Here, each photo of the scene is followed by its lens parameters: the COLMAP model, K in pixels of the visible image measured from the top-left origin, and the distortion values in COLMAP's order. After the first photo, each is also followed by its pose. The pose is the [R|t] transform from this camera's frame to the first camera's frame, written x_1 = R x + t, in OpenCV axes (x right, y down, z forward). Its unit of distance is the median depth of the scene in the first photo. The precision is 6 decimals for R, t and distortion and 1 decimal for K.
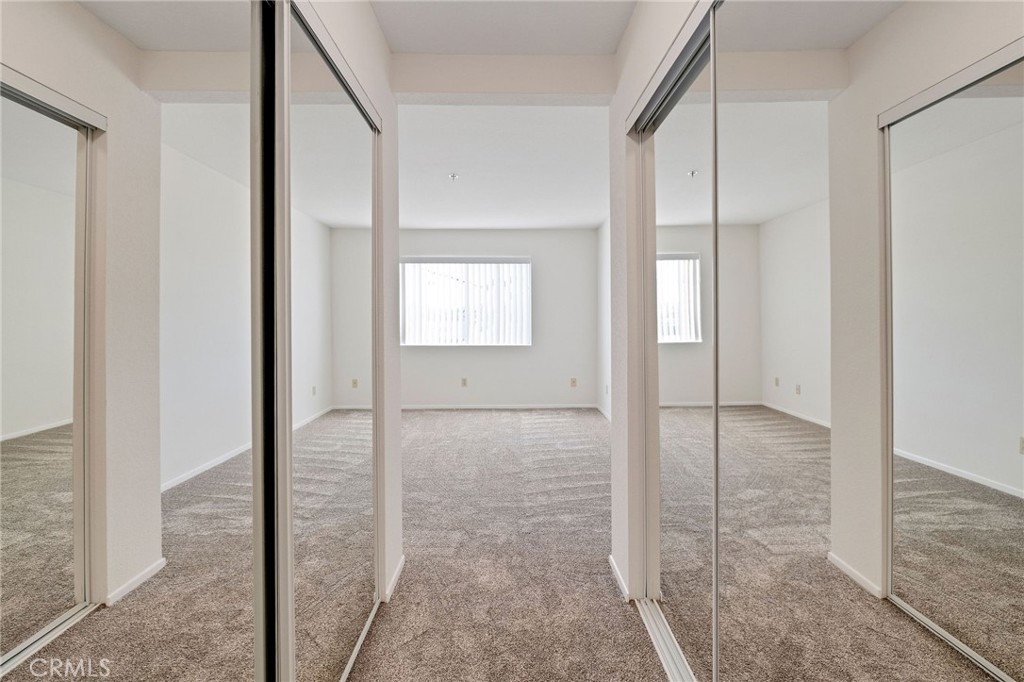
lens RADIAL K [[432.5, 0, 517.2], [0, 432.5, 327.2], [0, 0, 1]] dist [-0.000479, -0.000156]
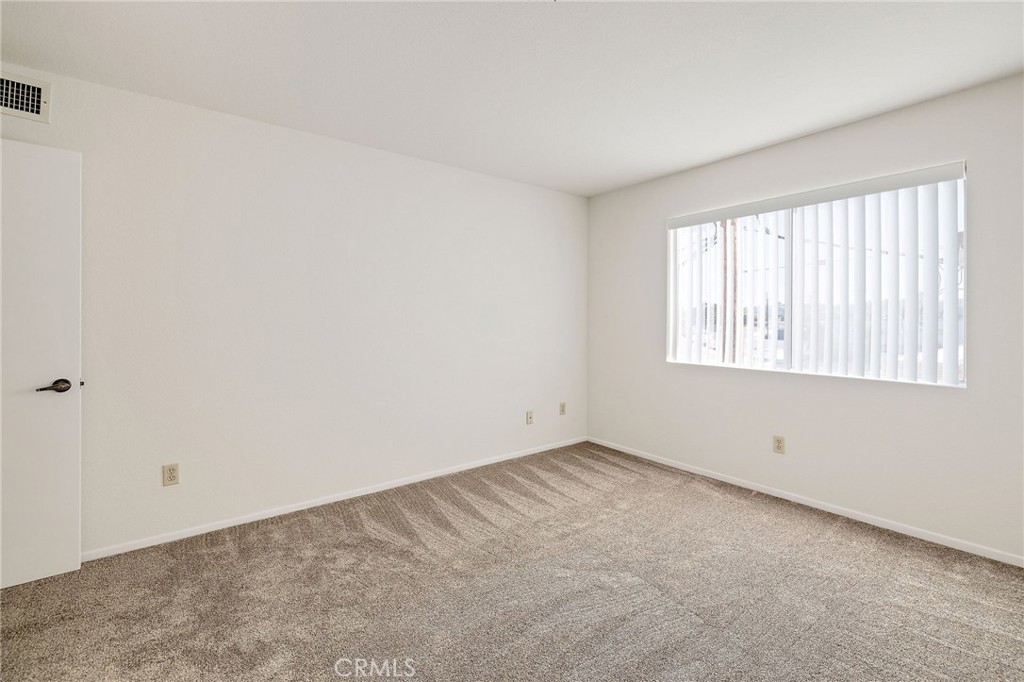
lens RADIAL K [[450.5, 0, 516.4], [0, 450.5, 320.8], [0, 0, 1]] dist [-0.000276, 0.000153]
pose [[0.600247, 0.002002, -0.799812, 0.114733], [-0.006768, 0.999974, -0.002576, -0.013819], [0.799786, 0.006960, 0.600245, 0.436355]]
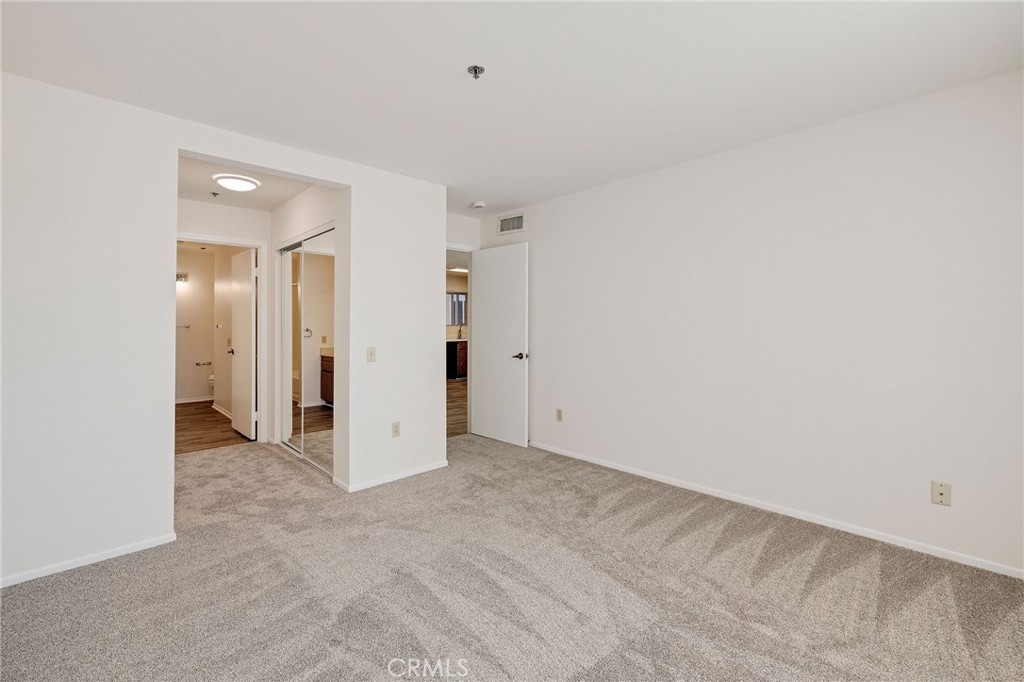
lens RADIAL K [[450.5, 0, 516.4], [0, 450.5, 320.8], [0, 0, 1]] dist [-0.000276, 0.000153]
pose [[-0.734943, -0.004614, -0.678114, 0.123920], [-0.006358, 0.999980, 0.000087, -0.018532], [0.678100, 0.004376, -0.734957, 0.814952]]
